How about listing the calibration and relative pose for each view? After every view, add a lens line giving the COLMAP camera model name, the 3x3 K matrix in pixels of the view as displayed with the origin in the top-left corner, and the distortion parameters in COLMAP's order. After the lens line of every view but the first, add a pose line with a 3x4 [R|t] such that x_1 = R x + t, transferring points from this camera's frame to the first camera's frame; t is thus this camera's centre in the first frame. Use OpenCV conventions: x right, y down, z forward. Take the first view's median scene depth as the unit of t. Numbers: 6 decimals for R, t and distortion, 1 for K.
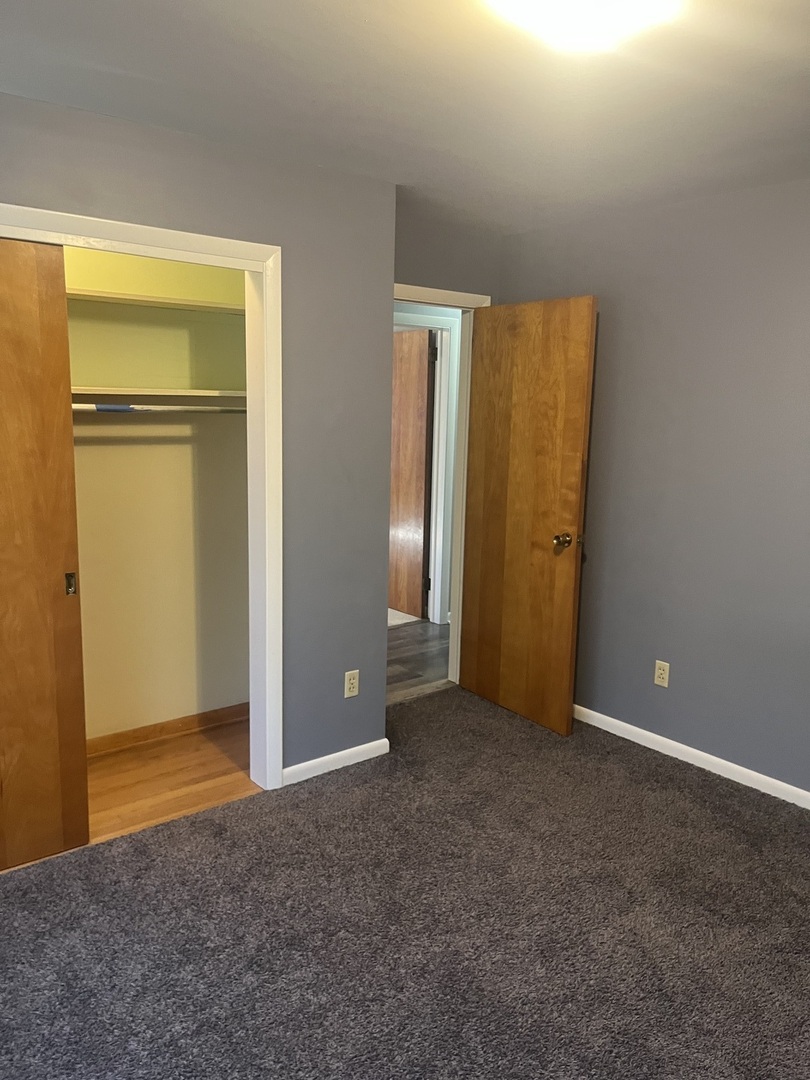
lens RADIAL K [[819.7, 0, 408.8], [0, 819.7, 542.6], [0, 0, 1]] dist [0.055348, -0.070172]
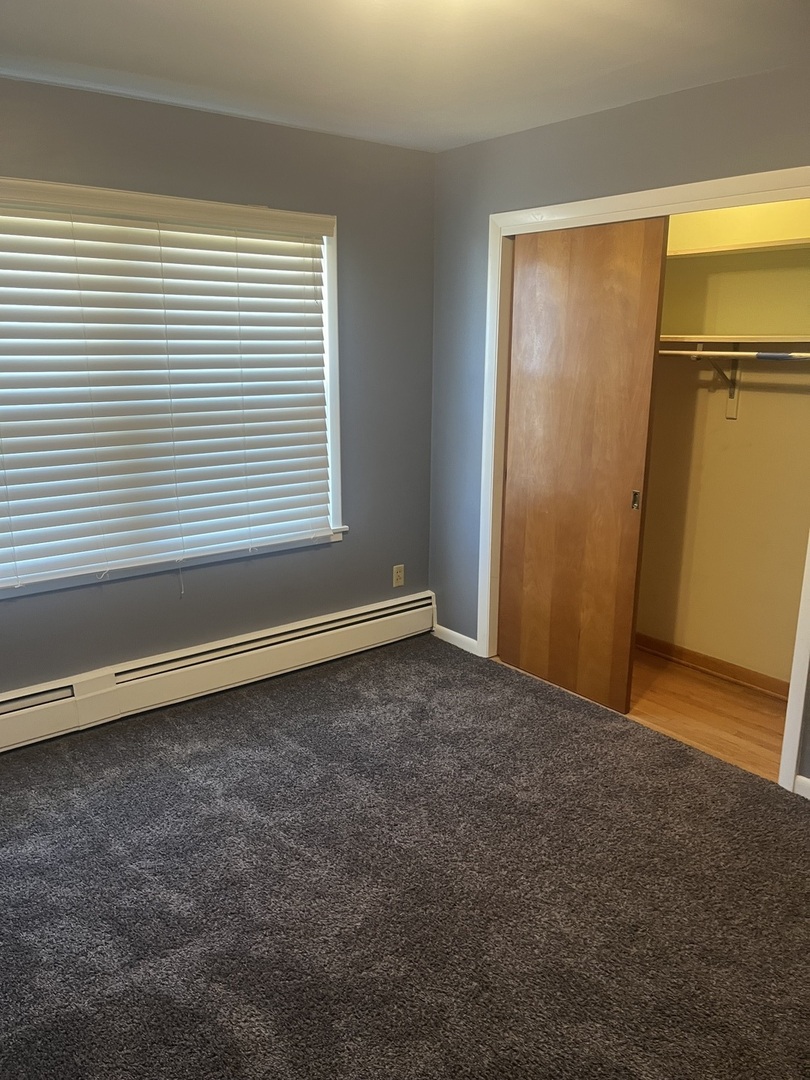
lens RADIAL K [[819.7, 0, 406.0], [0, 819.7, 543.3], [0, 0, 1]] dist [0.055348, -0.070172]
pose [[-0.009789, 0.223209, -0.974721, 0.713115], [-0.178104, 0.958793, 0.221350, -0.087061], [0.983963, 0.175768, 0.030369, 0.570617]]
